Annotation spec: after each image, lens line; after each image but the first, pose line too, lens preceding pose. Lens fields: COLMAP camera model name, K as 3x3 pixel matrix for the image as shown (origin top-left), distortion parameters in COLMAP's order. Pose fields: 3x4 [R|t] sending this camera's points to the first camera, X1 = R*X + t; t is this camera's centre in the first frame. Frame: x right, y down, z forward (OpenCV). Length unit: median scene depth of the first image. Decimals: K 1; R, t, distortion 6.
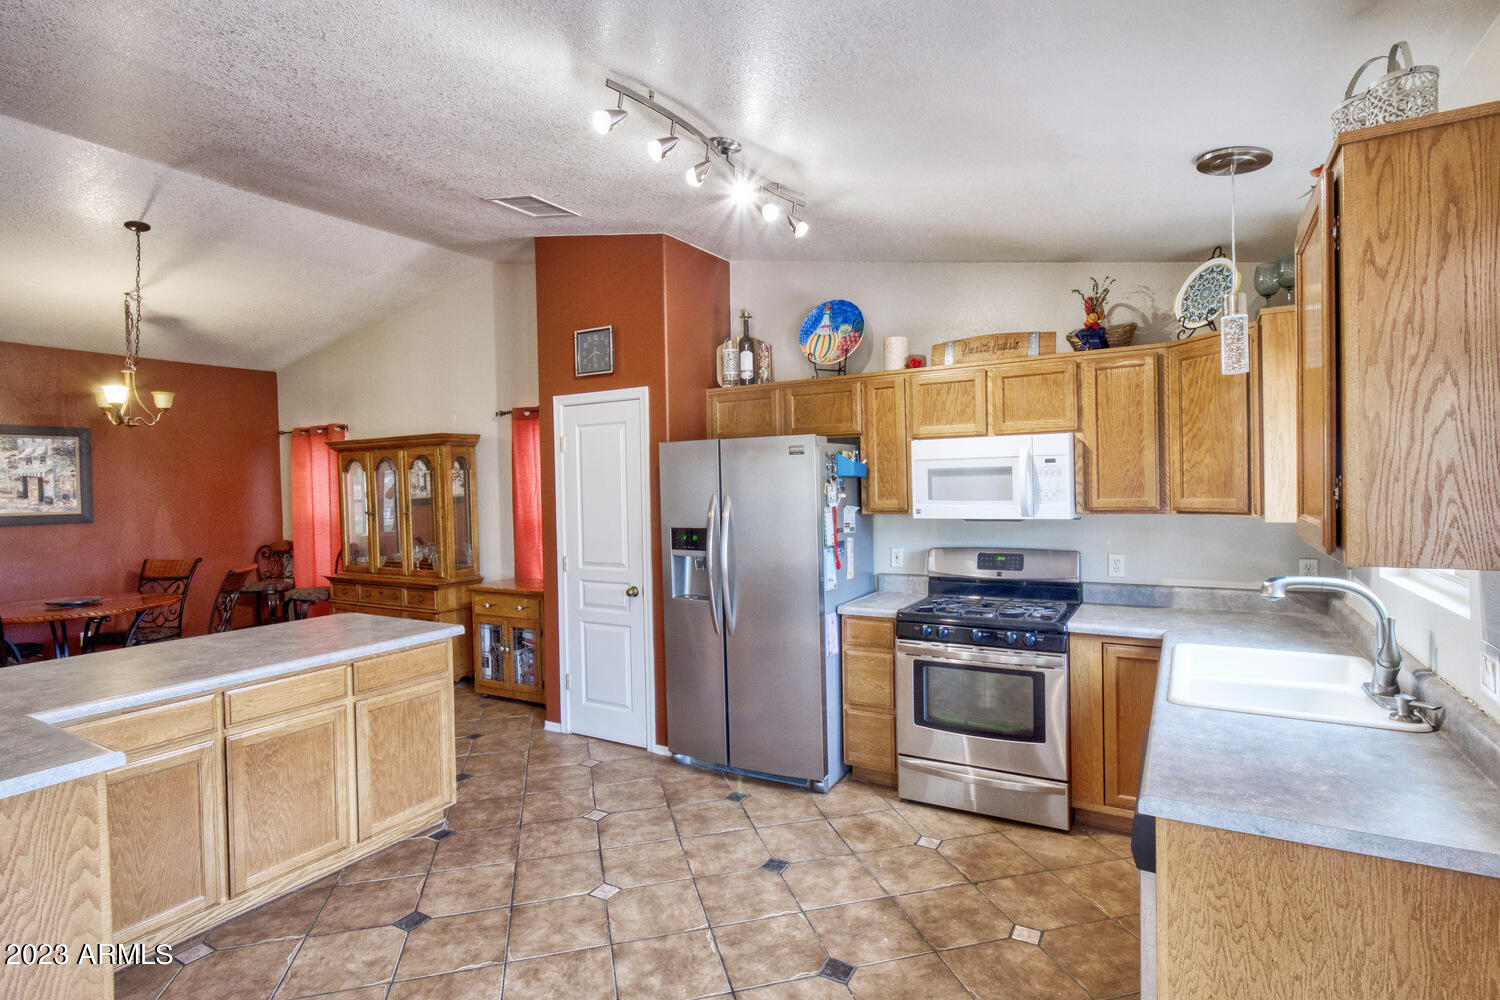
lens RADIAL K [[743.9, 0, 759.4], [0, 743.9, 500.3], [0, 0, 1]] dist [-0.002645, 0.002019]
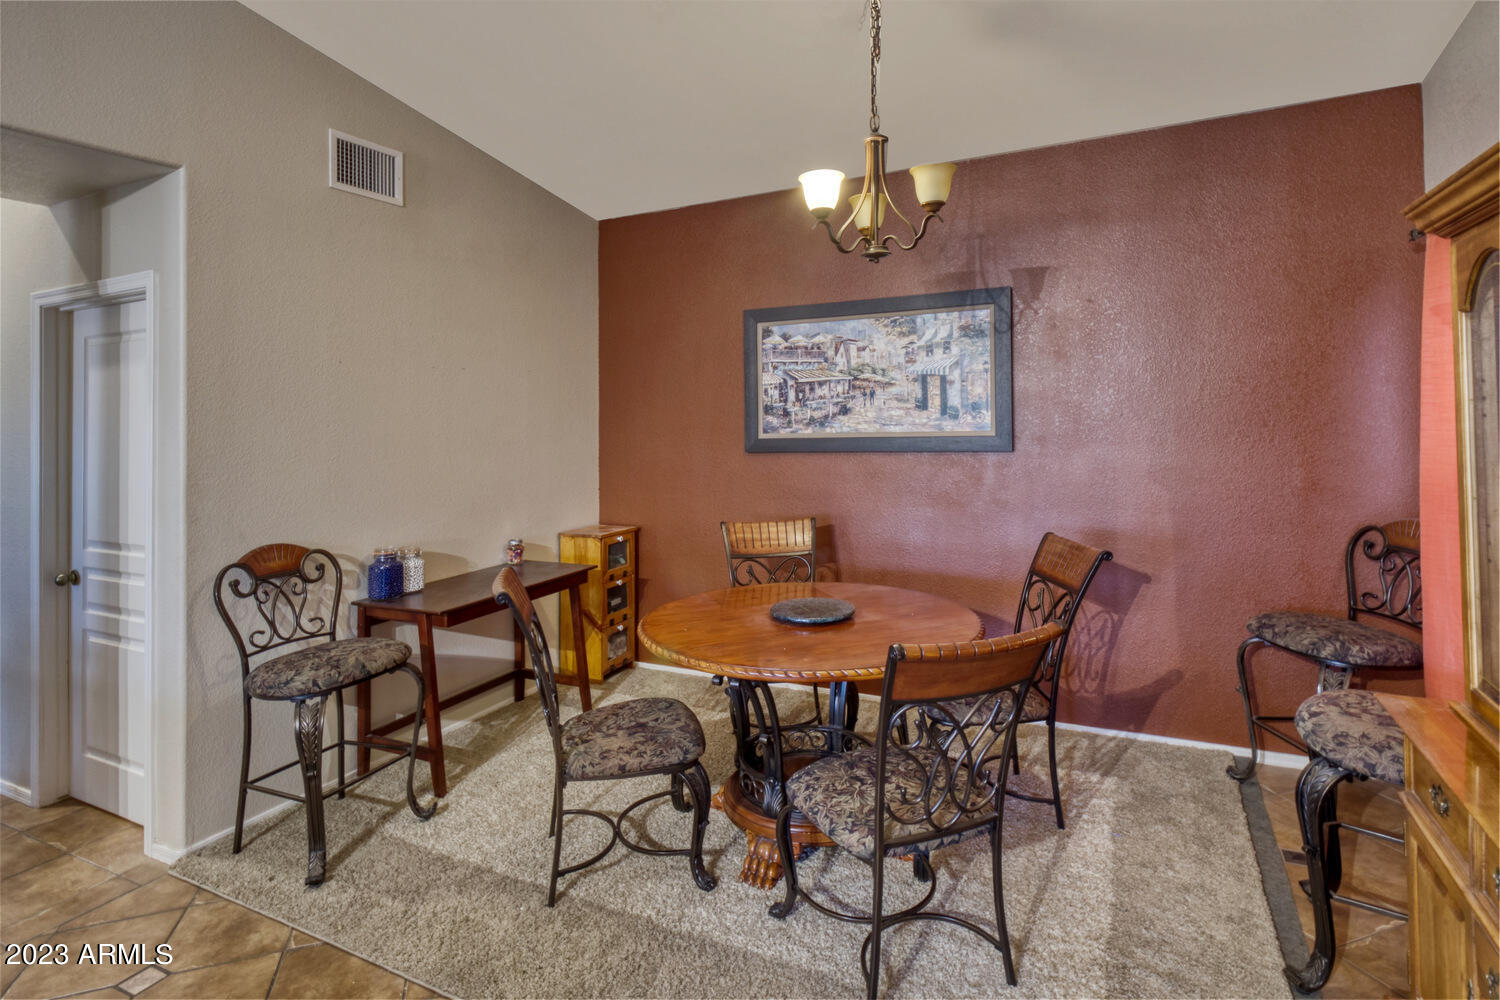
lens RADIAL K [[743.9, 0, 766.2], [0, 743.9, 418.0], [0, 0, 1]] dist [-0.002645, 0.002019]
pose [[0.030218, 0.022569, -0.999288, -0.352234], [0.006434, 0.999720, 0.022773, -0.010554], [0.999523, -0.007117, 0.030064, 0.836300]]
